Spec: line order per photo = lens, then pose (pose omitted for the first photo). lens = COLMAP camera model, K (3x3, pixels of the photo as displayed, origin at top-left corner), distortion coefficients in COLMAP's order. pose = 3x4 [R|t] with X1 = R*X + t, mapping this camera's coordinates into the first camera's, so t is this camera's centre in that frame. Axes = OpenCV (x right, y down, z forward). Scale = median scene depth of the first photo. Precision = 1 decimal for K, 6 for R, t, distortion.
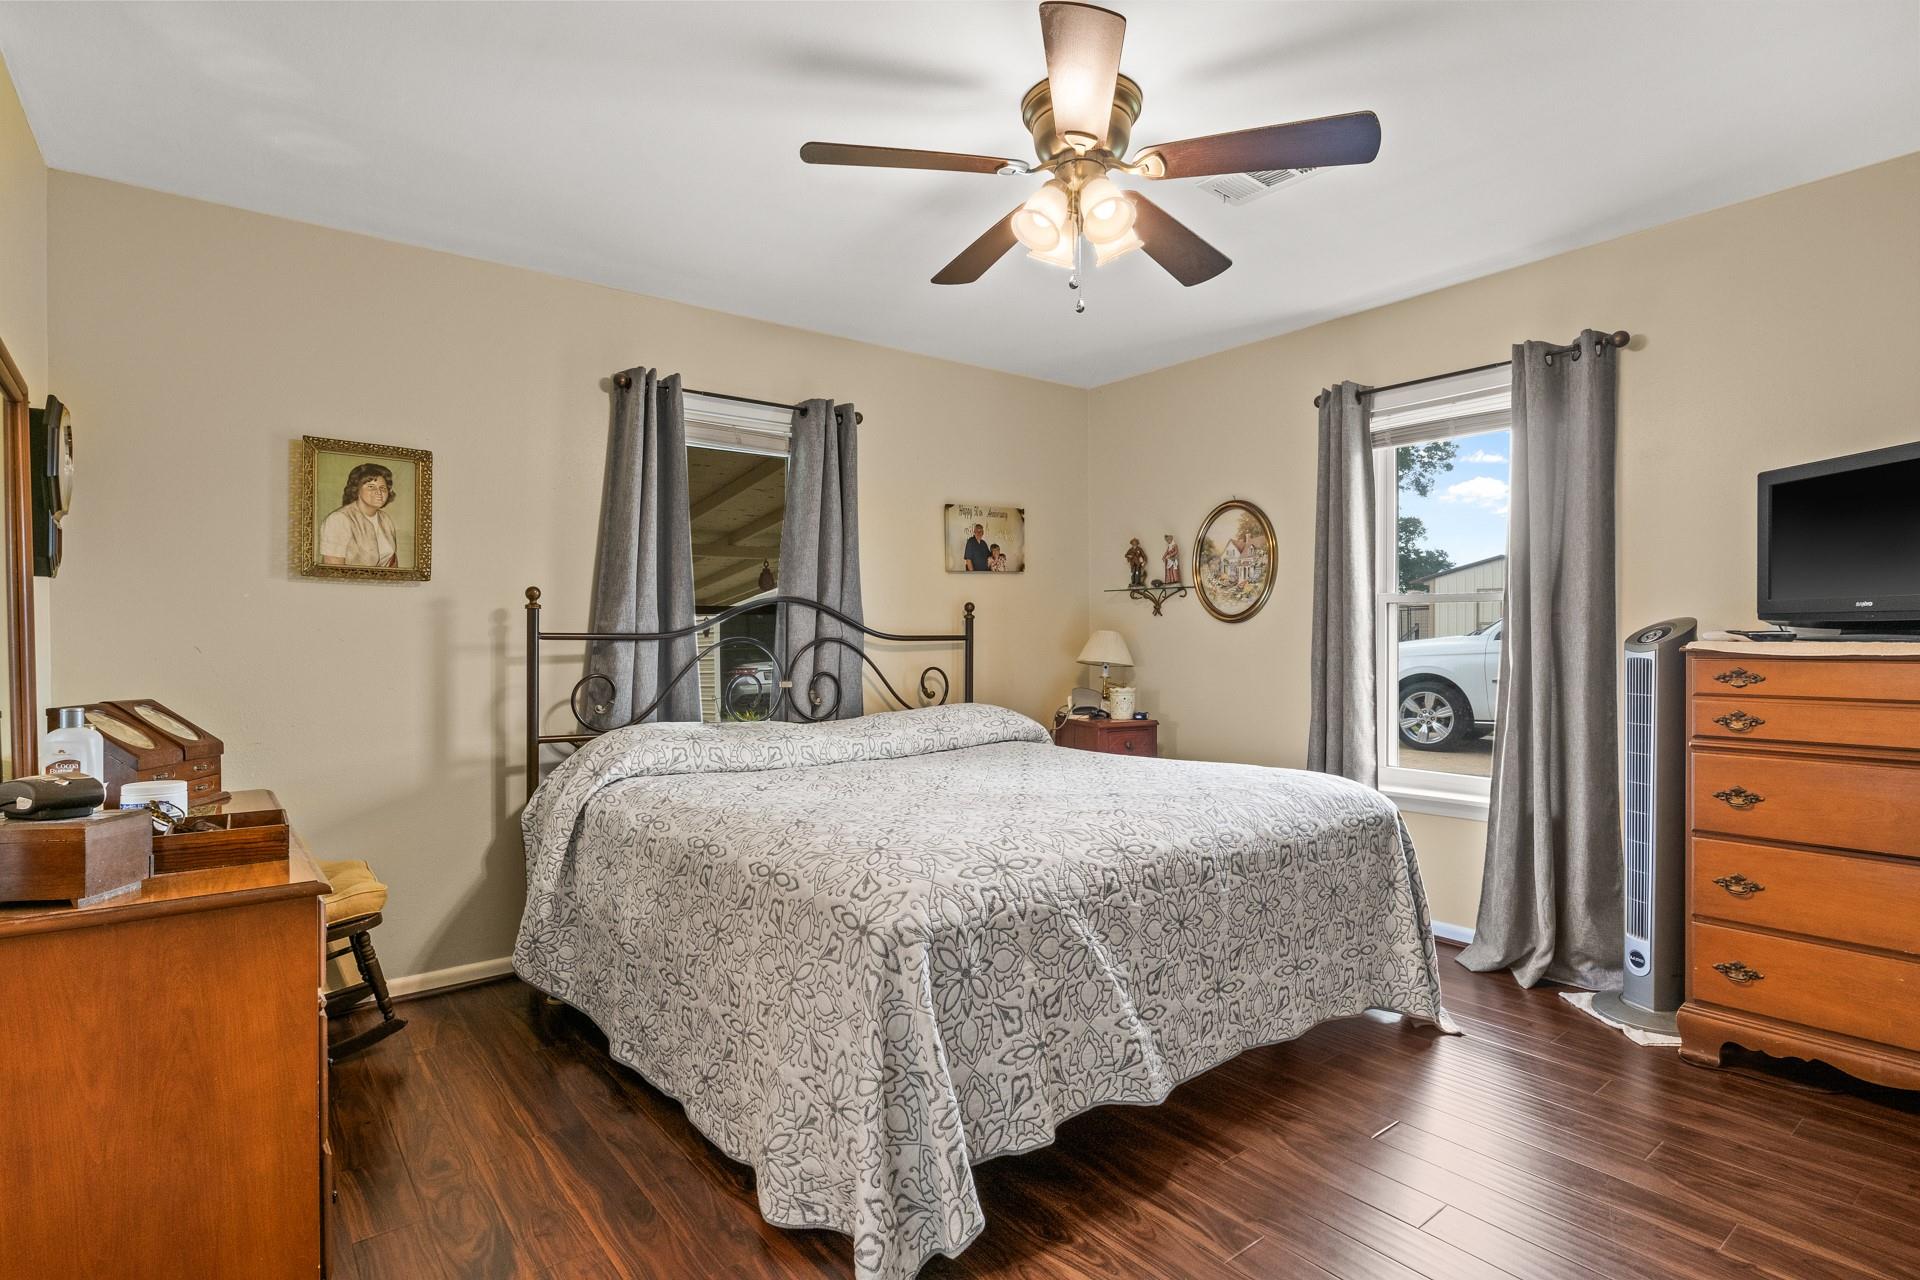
lens RADIAL K [[942.1, 0, 955.8], [0, 942.1, 652.6], [0, 0, 1]] dist [0.002462, 0.000321]
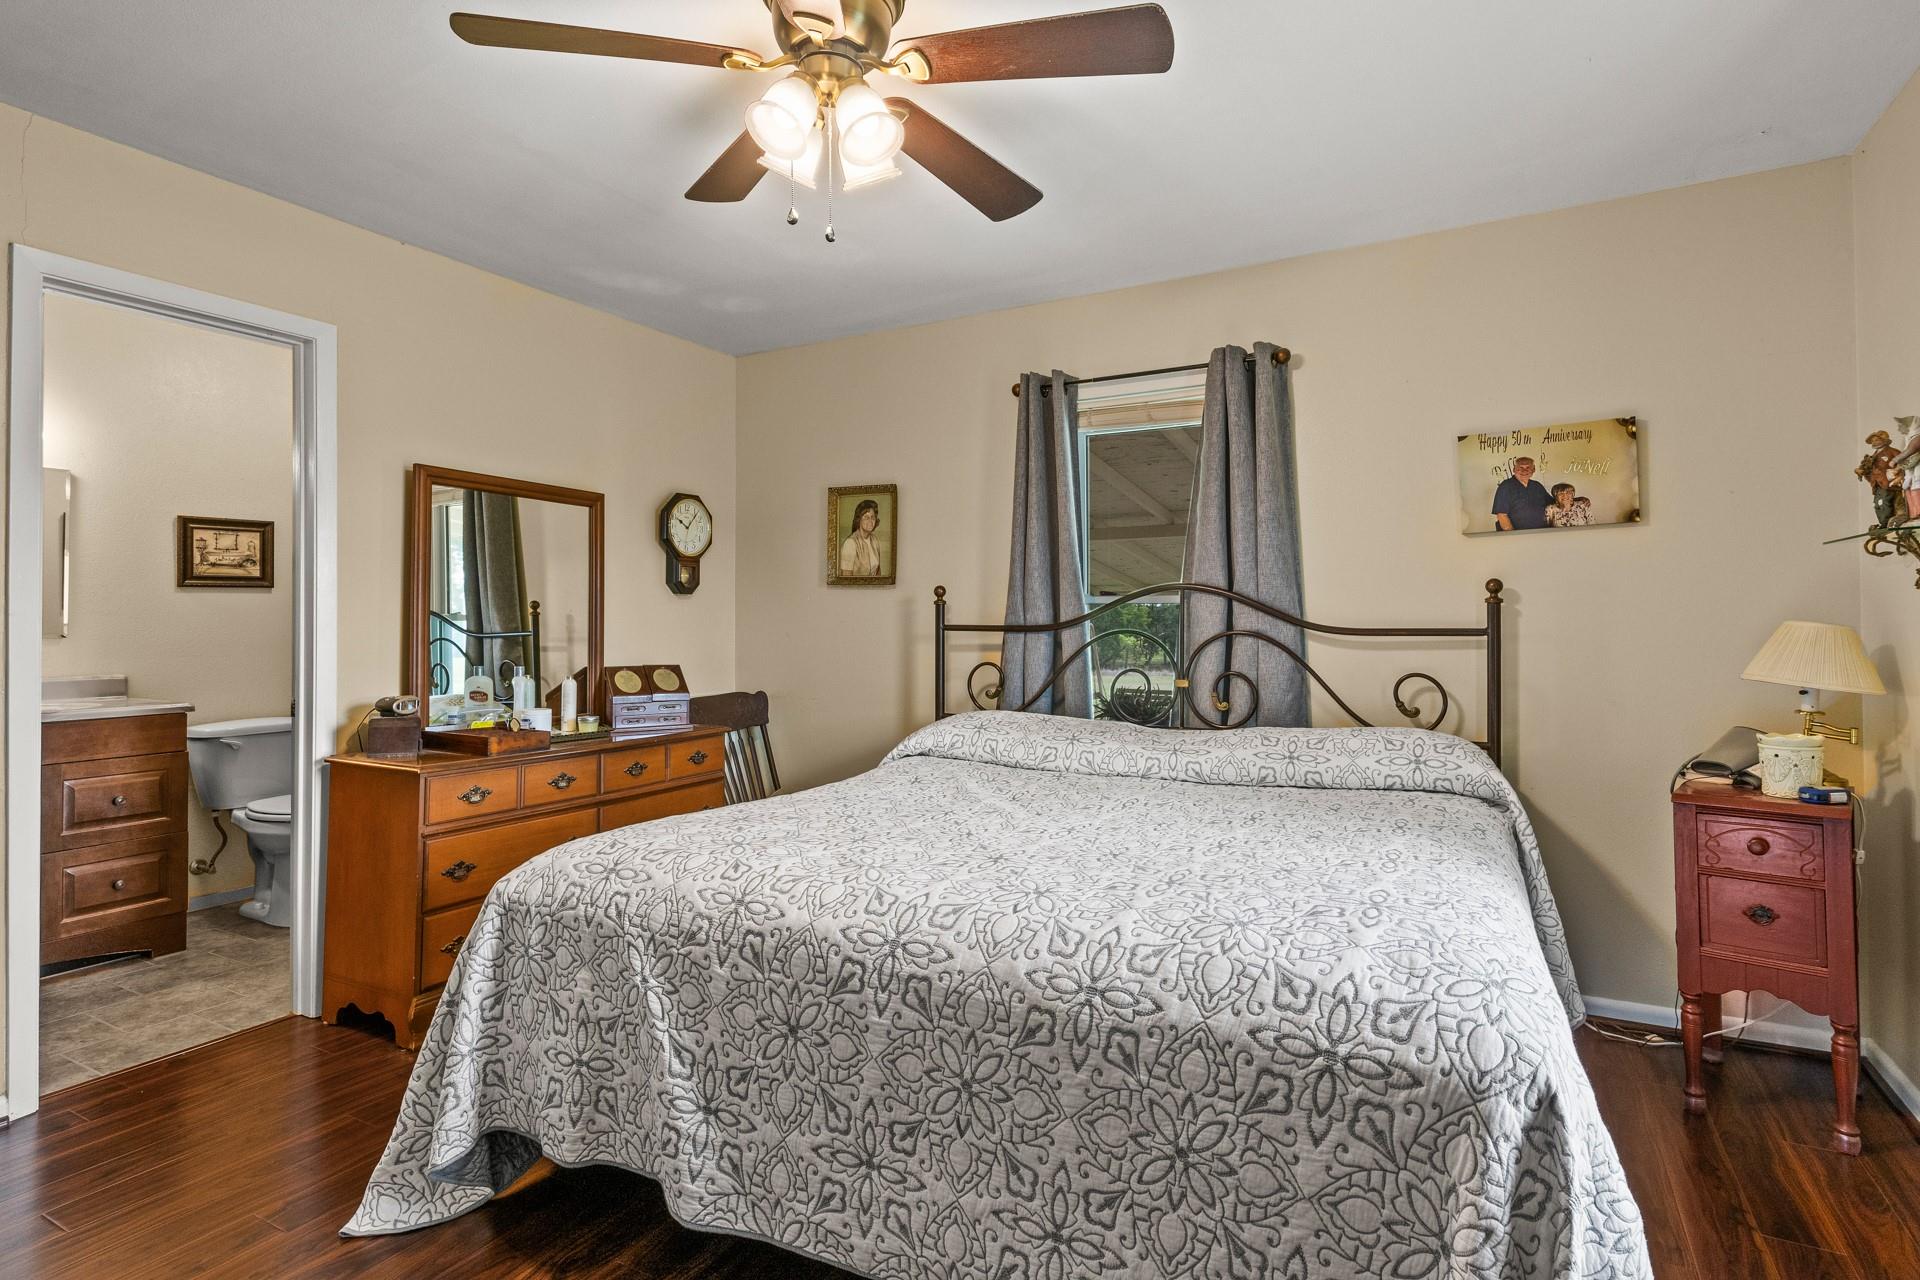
lens RADIAL K [[942.1, 0, 967.7], [0, 942.1, 619.7], [0, 0, 1]] dist [0.002462, 0.000321]
pose [[0.413436, 0.000749, -0.910533, 0.582273], [-0.015998, 0.999851, -0.006442, -0.018115], [0.910393, 0.017230, 0.413386, 0.491635]]
